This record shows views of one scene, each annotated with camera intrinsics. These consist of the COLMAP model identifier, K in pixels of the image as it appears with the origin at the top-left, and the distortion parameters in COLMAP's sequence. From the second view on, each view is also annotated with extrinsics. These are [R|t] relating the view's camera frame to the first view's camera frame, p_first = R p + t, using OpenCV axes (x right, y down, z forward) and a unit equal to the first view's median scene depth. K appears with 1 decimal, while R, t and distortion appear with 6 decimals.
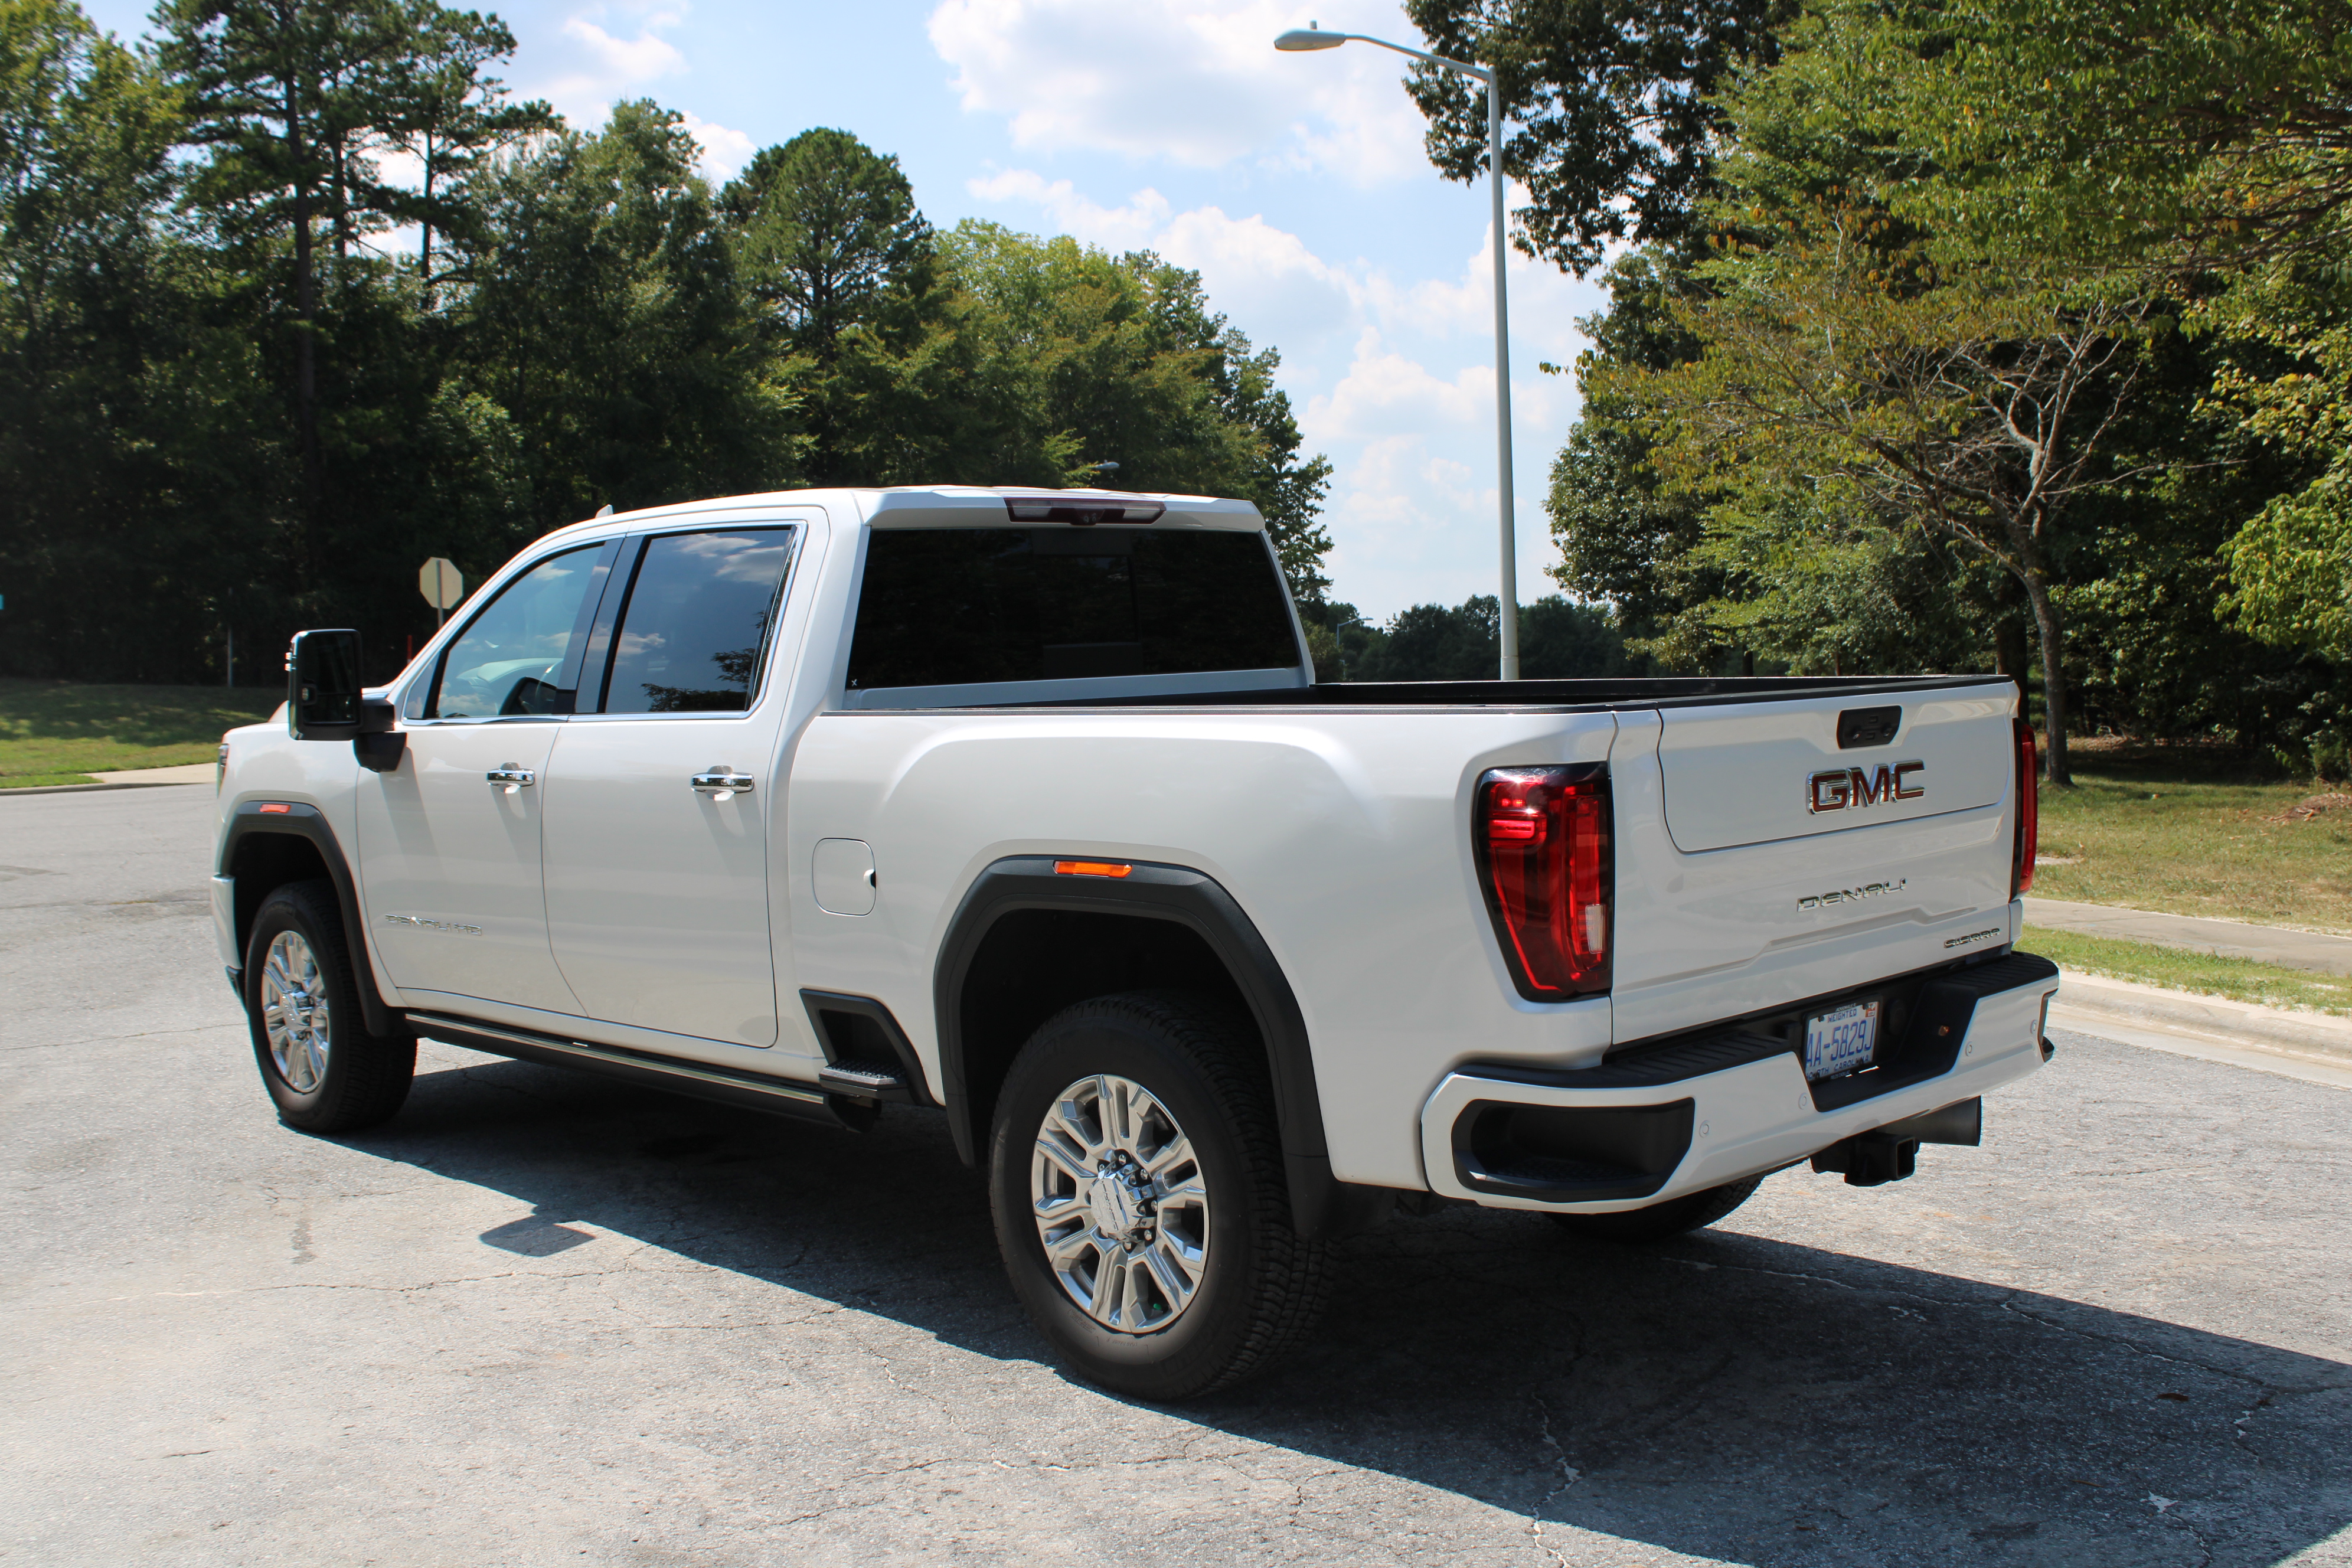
lens RADIAL K [[2342.6, 0, 1176.0], [0, 2342.6, 784.0], [0, 0, 1]] dist [-0.103980, 0.009082]
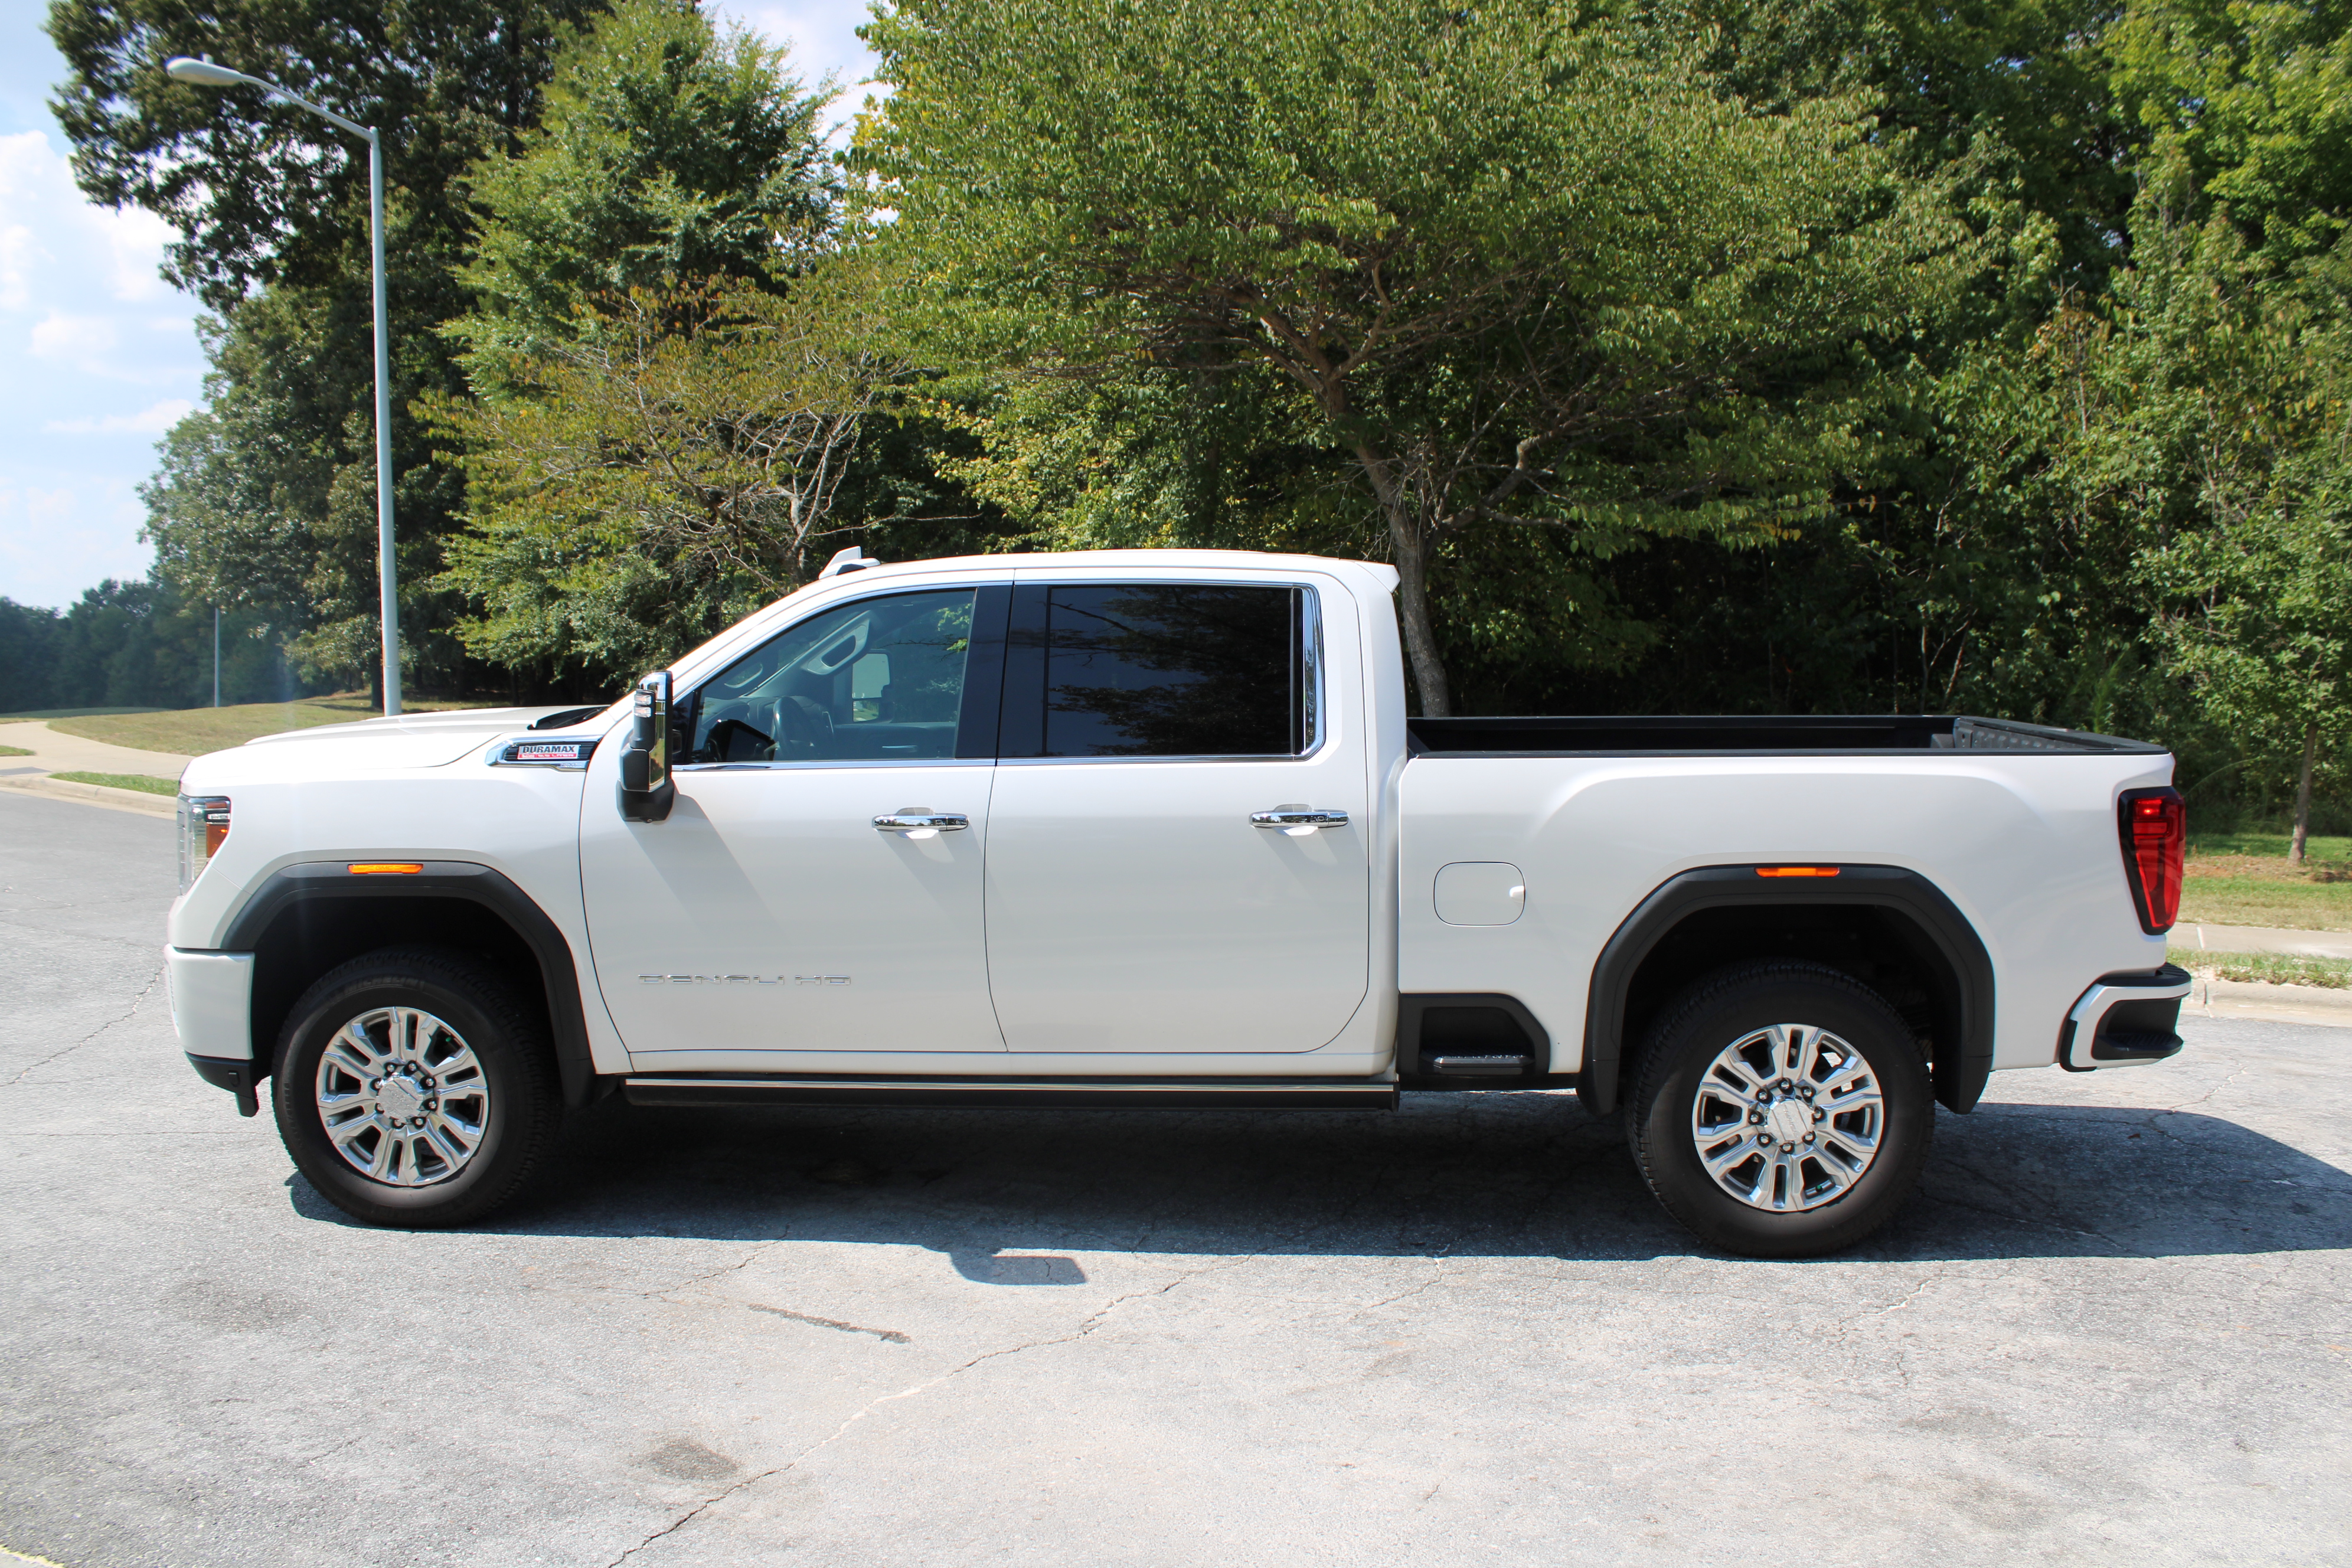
lens RADIAL K [[1956.4, 0, 1189.1], [0, 1956.4, 784.2], [0, 0, 1]] dist [-0.173720, 0.161988]
pose [[0.741741, -0.032808, 0.669884, -0.813542], [0.024253, 0.999462, 0.022094, -0.036933], [-0.670248, -0.000142, 0.742137, 0.326587]]
